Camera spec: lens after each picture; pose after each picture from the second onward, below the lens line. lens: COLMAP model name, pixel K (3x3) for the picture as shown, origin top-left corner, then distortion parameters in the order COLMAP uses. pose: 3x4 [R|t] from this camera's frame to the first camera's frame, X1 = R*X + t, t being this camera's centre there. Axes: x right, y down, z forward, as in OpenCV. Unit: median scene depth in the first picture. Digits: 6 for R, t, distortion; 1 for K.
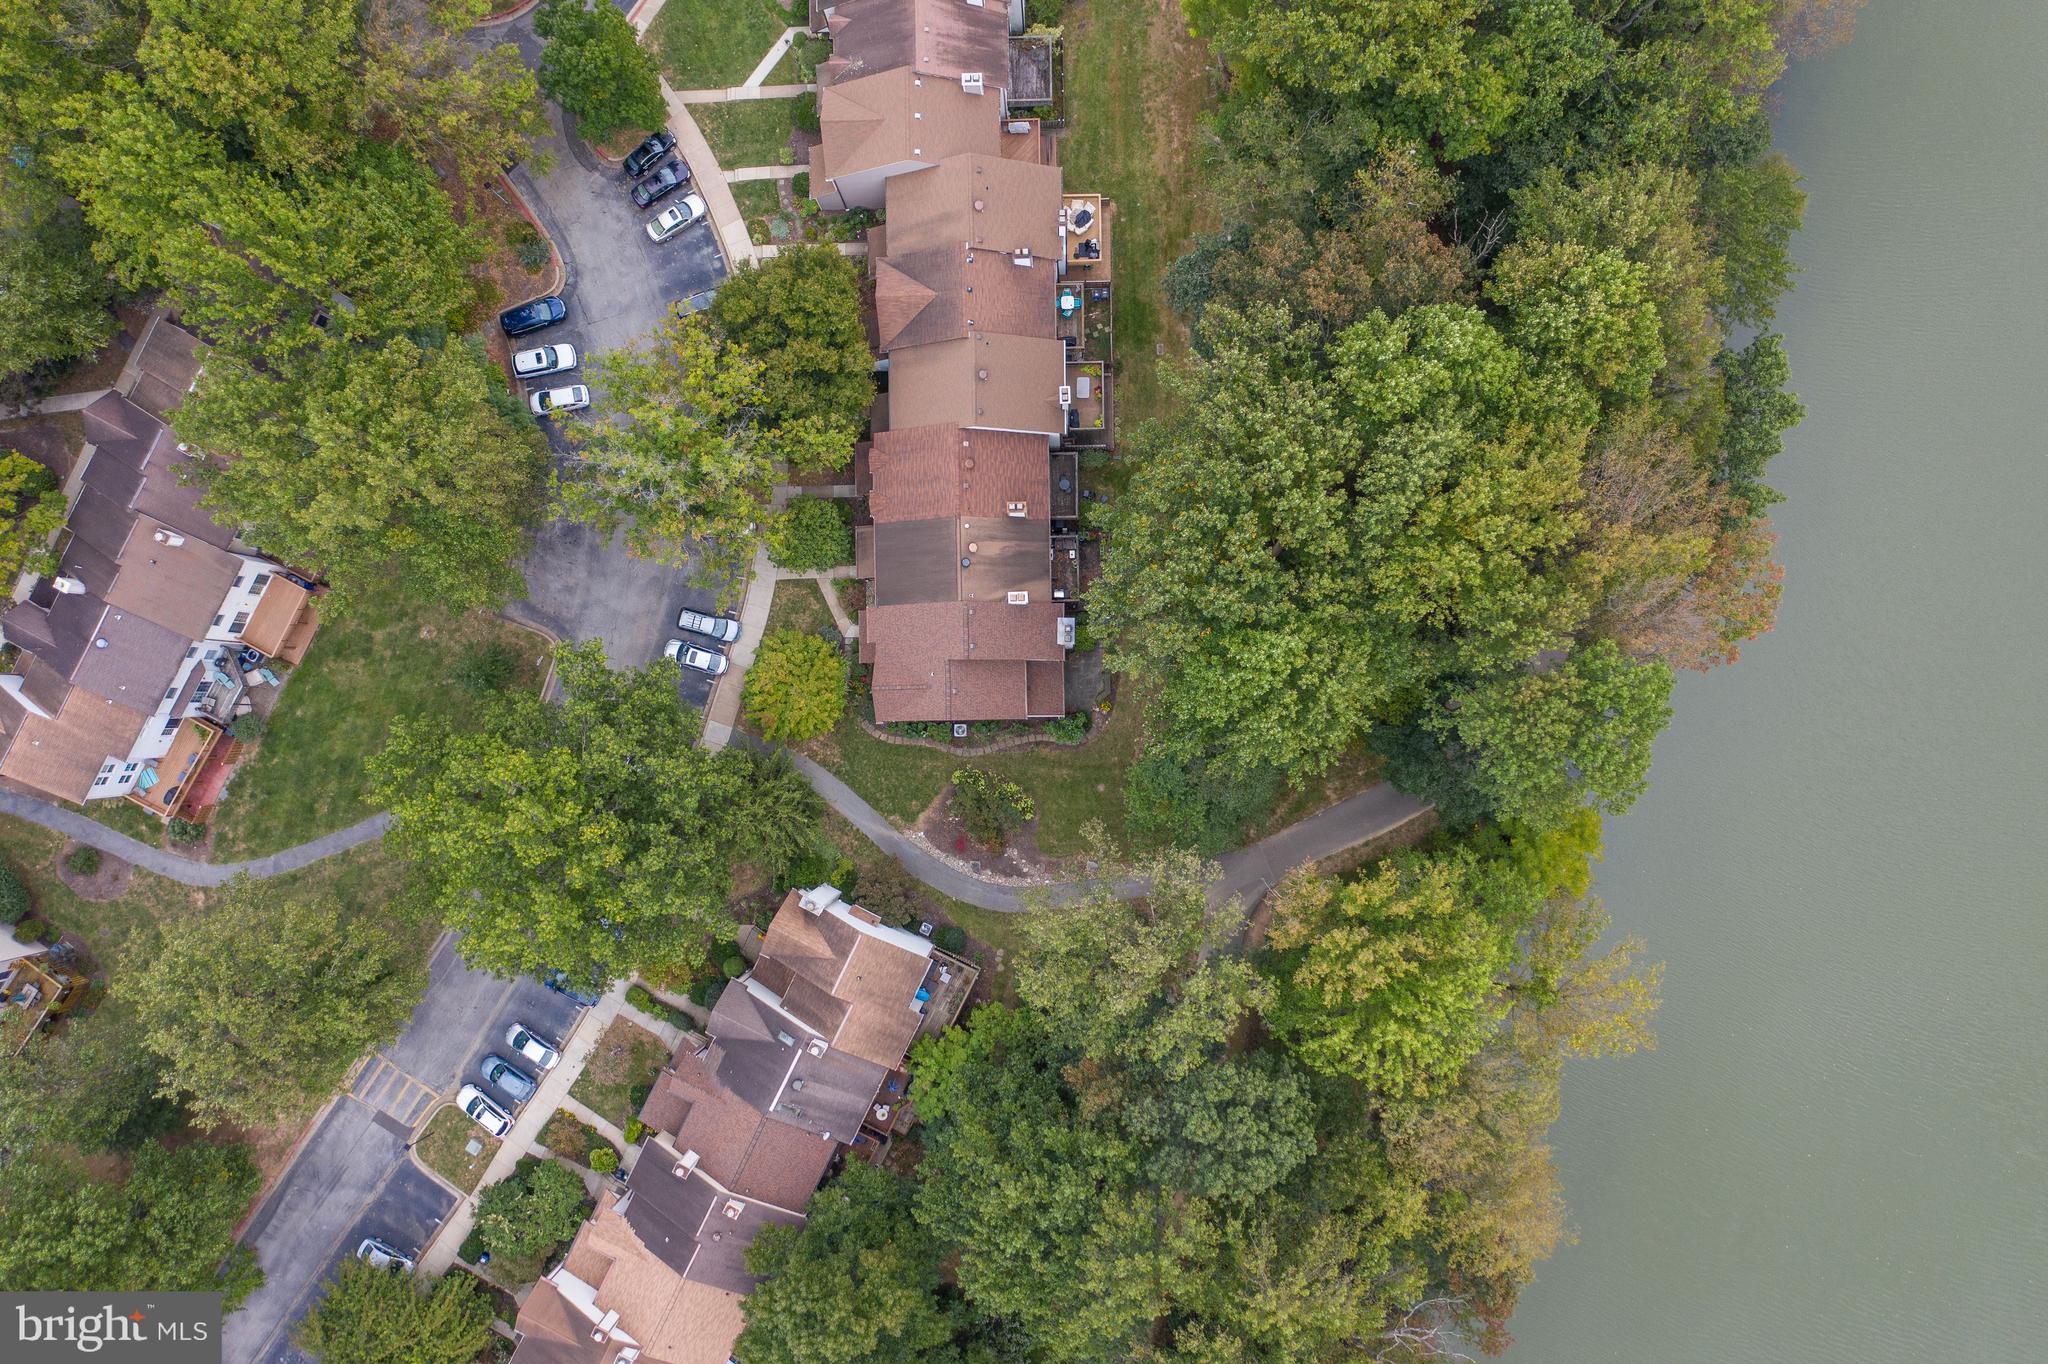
lens RADIAL K [[1607.9, 0, 1020.6], [0, 1607.9, 681.1], [0, 0, 1]] dist [-0.014557, 0.001249]
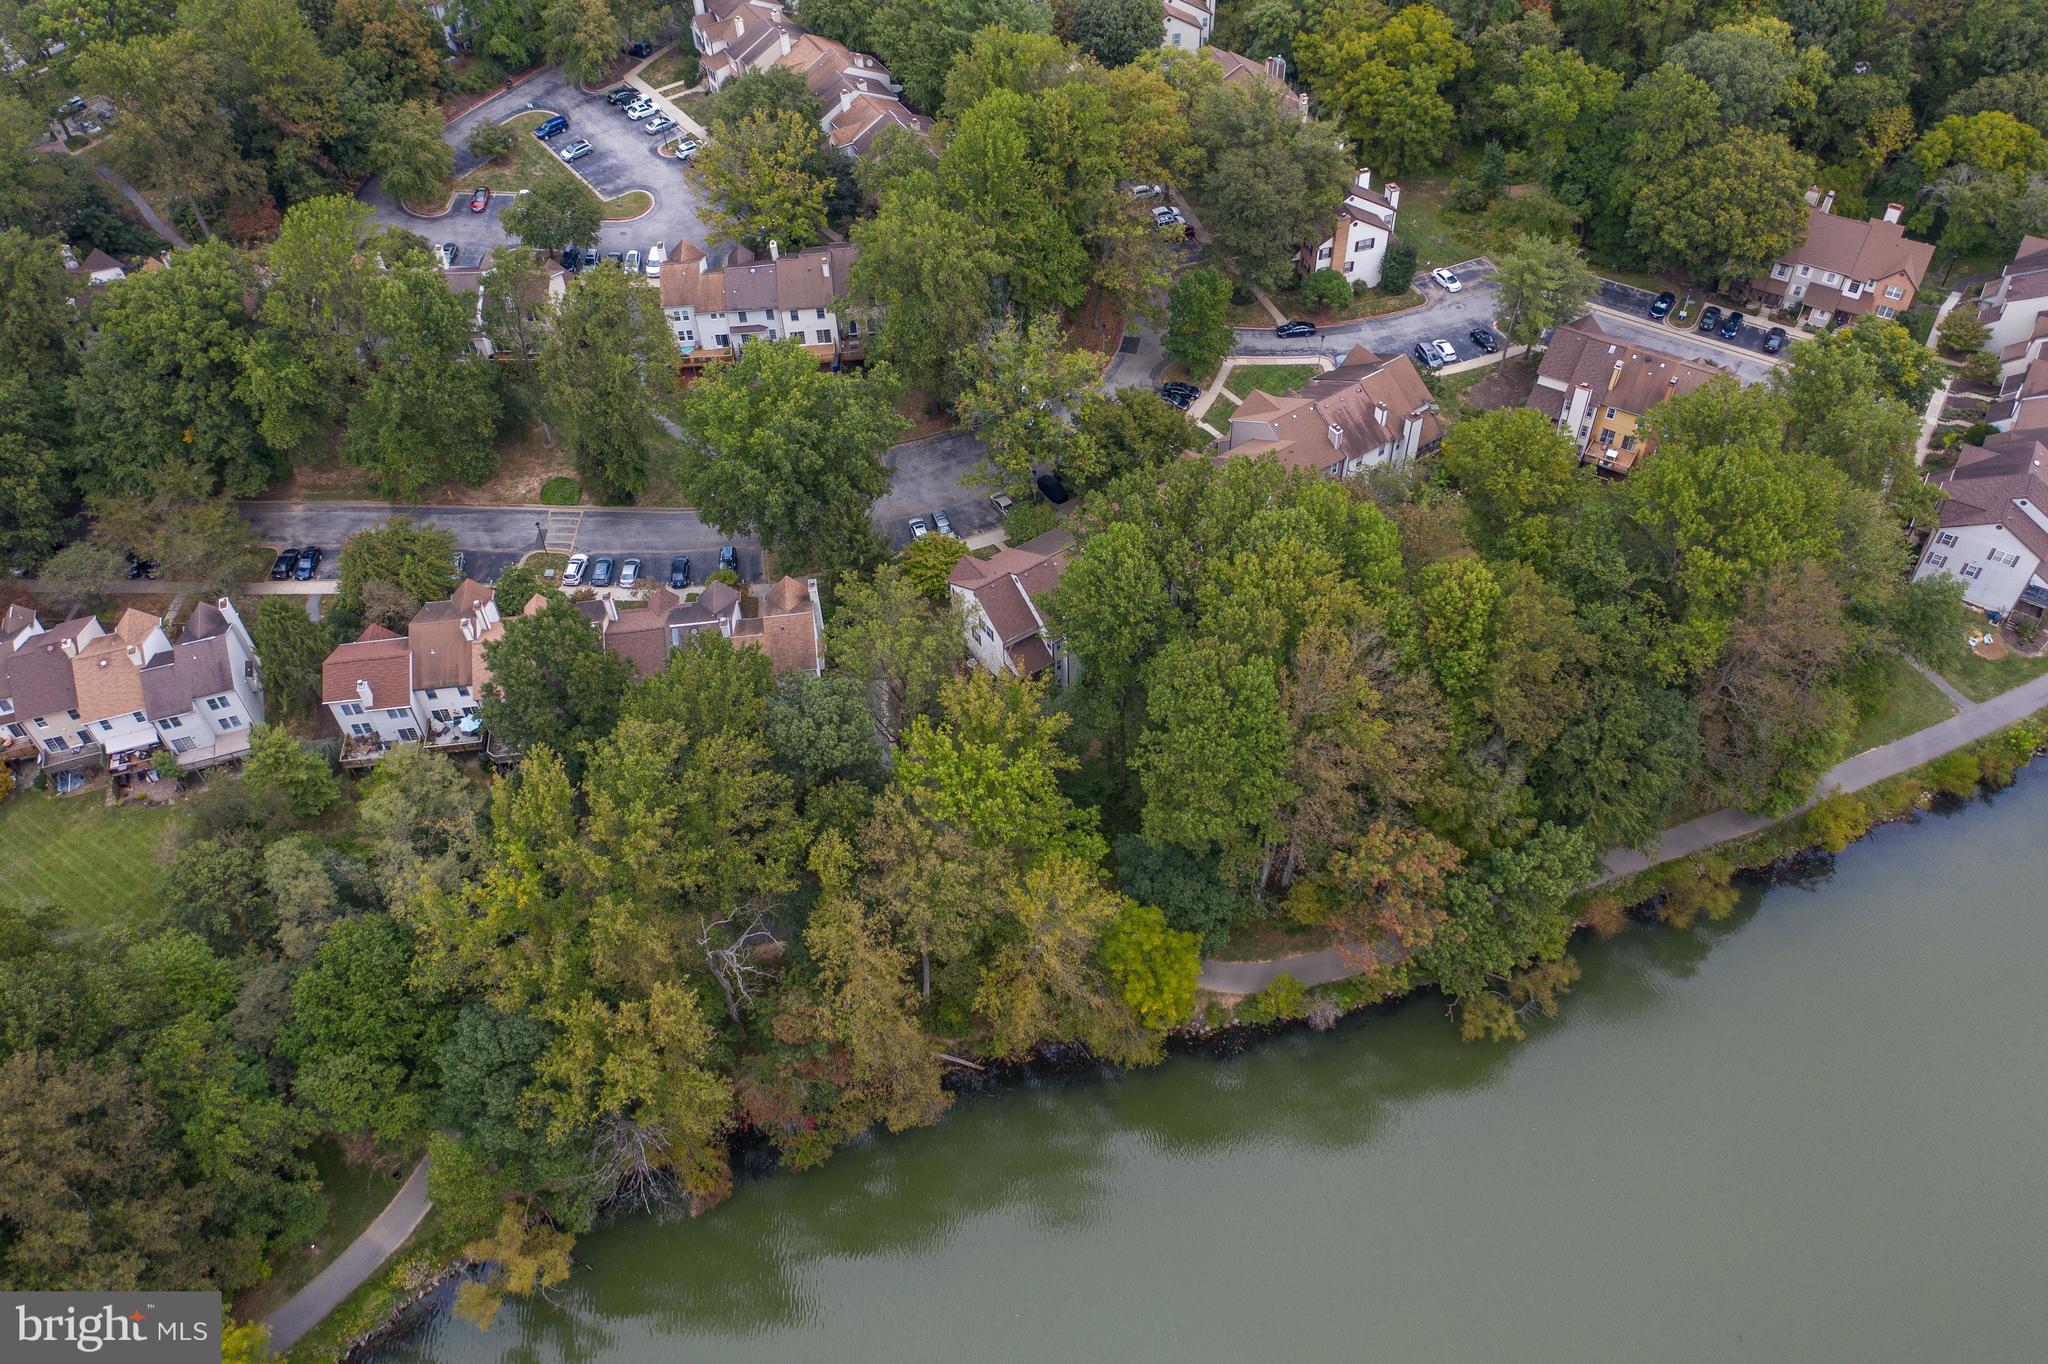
lens RADIAL K [[1607.9, 0, 1020.6], [0, 1607.9, 681.1], [0, 0, 1]] dist [-0.014557, 0.001249]
pose [[0.537680, 0.640134, -0.548752, 0.769712], [-0.842393, 0.435412, -0.317476, 0.450337], [0.035706, 0.632965, 0.773356, -0.045181]]
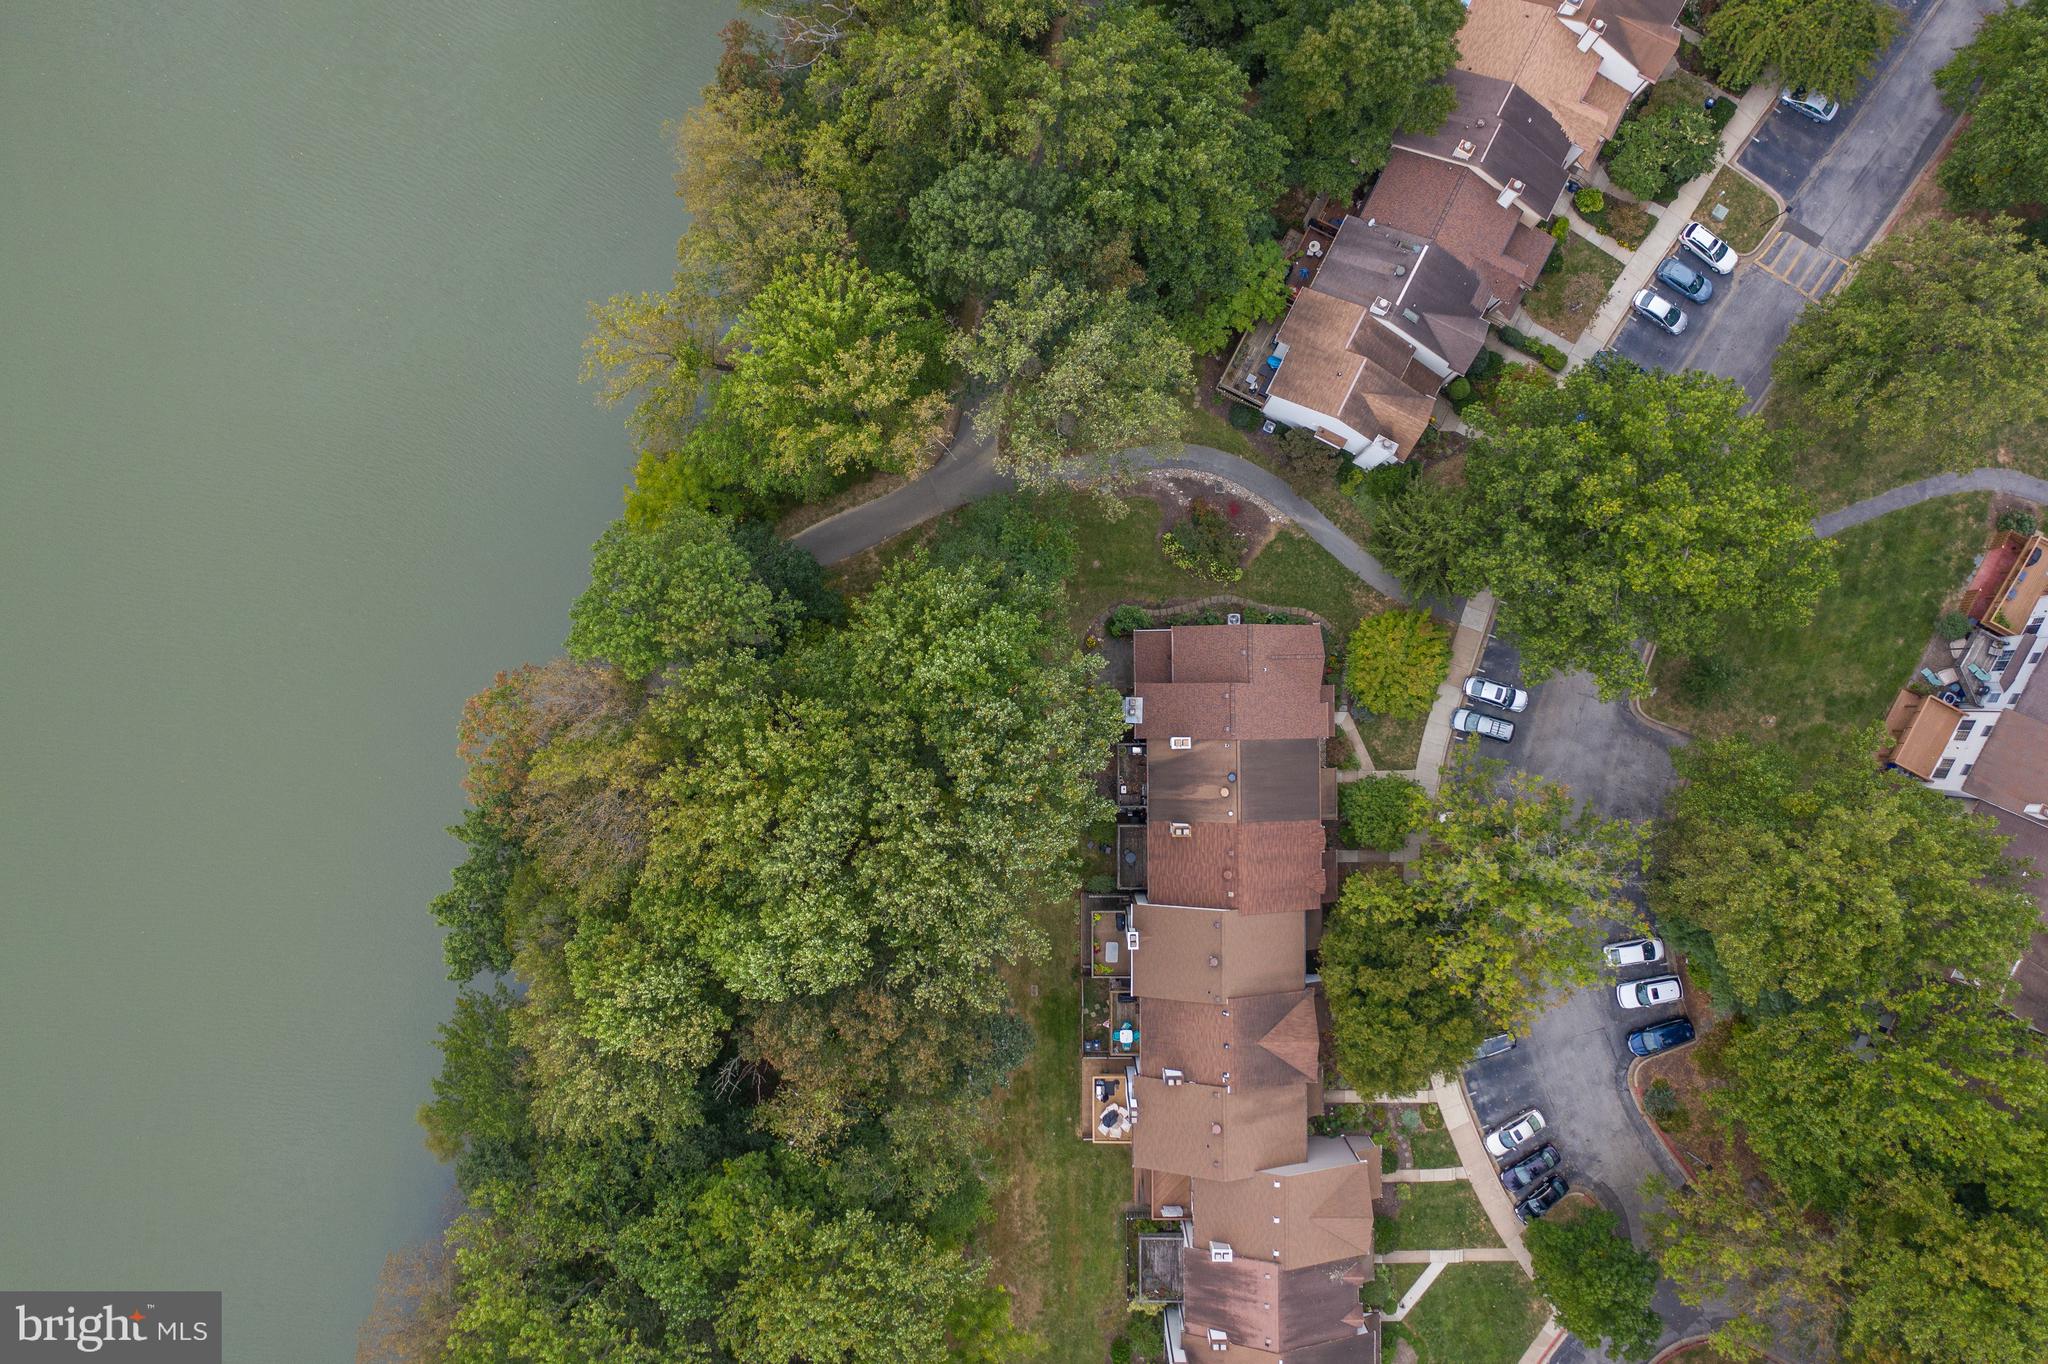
lens RADIAL K [[1607.9, 0, 1020.6], [0, 1607.9, 681.1], [0, 0, 1]] dist [-0.014557, 0.001249]
pose [[-0.997908, -0.009837, 0.063902, 0.033921], [0.011928, -0.999403, 0.032415, -0.045141], [0.063545, 0.033109, 0.997430, -0.029098]]
